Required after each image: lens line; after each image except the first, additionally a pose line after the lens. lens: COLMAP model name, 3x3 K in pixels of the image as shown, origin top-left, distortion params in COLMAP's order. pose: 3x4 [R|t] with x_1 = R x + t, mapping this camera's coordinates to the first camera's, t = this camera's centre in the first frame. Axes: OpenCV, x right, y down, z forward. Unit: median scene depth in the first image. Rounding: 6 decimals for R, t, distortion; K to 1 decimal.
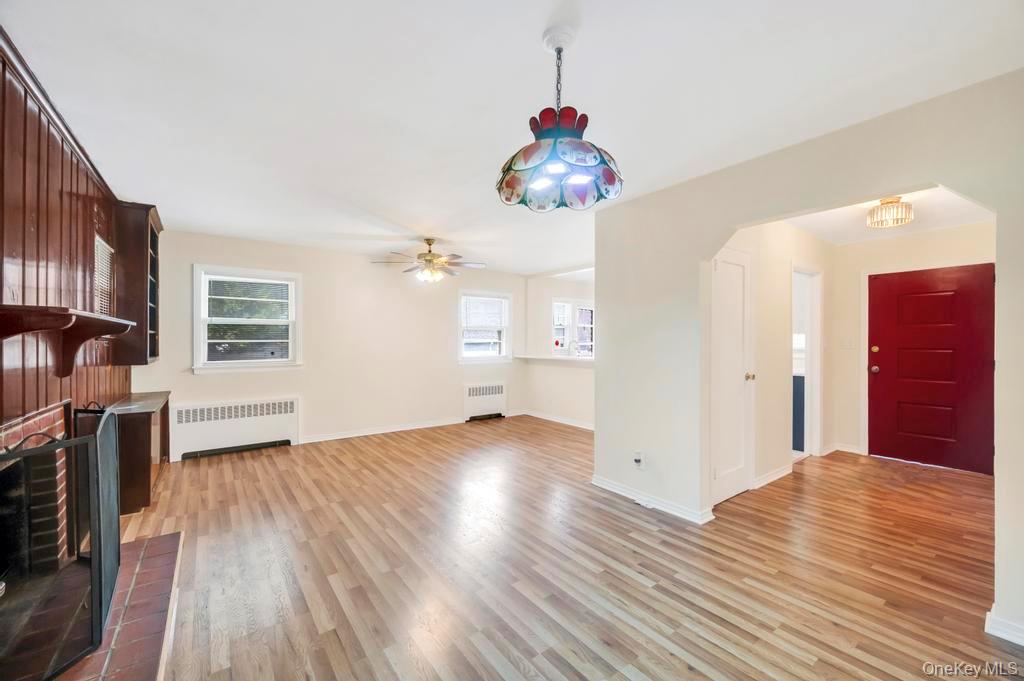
lens RADIAL K [[404.5, 0, 512.7], [0, 404.5, 342.9], [0, 0, 1]] dist [-0.000127, -0.000217]
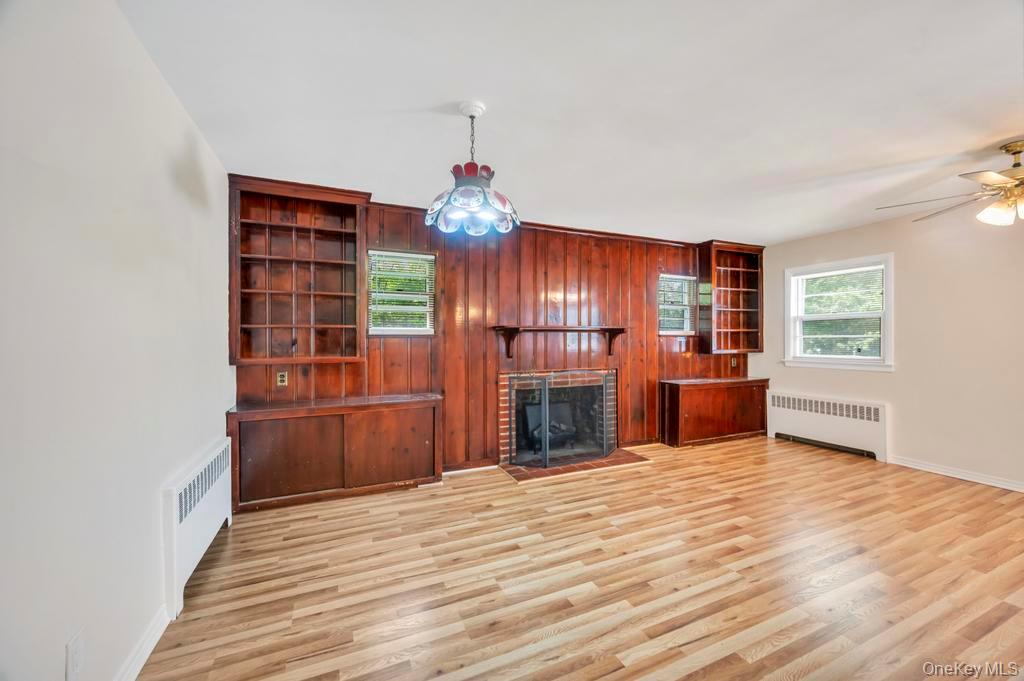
lens RADIAL K [[404.5, 0, 513.2], [0, 404.5, 339.7], [0, 0, 1]] dist [-0.000127, -0.000217]
pose [[-0.219433, 0.000443, -0.975628, 0.527013], [-0.001001, 0.999999, 0.000680, 0.004234], [0.975627, 0.001126, -0.219432, 0.542409]]
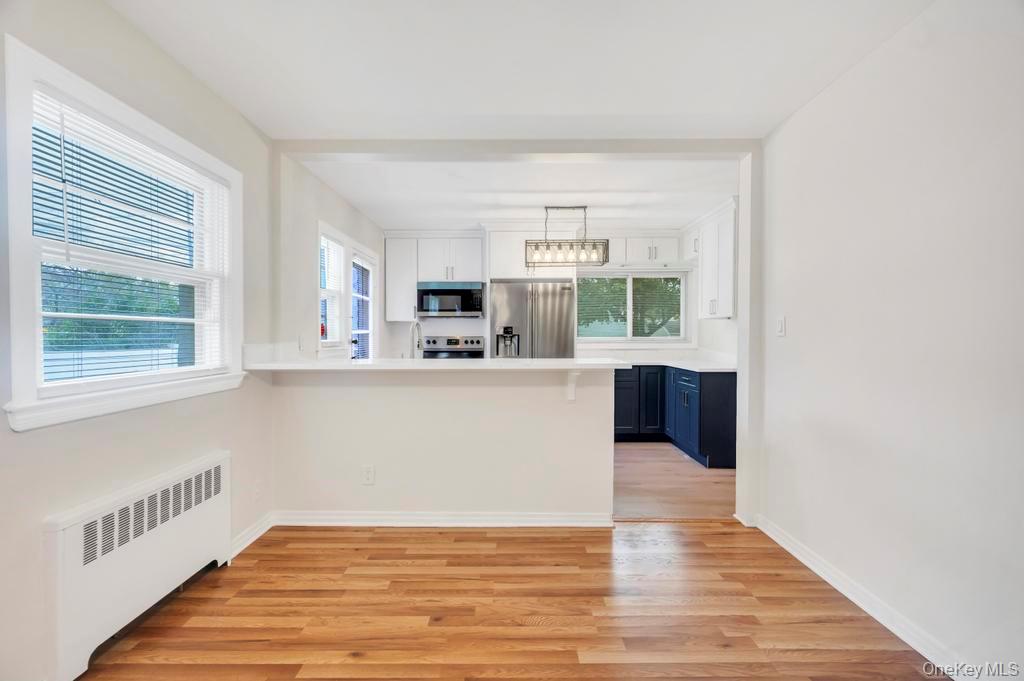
lens RADIAL K [[404.5, 0, 510.7], [0, 404.5, 340.2], [0, 0, 1]] dist [-0.000127, -0.000217]
pose [[0.606614, -0.010332, 0.794929, -0.221954], [0.003946, 0.999942, 0.009985, 0.015130], [-0.794987, -0.002920, 0.606620, 1.075565]]
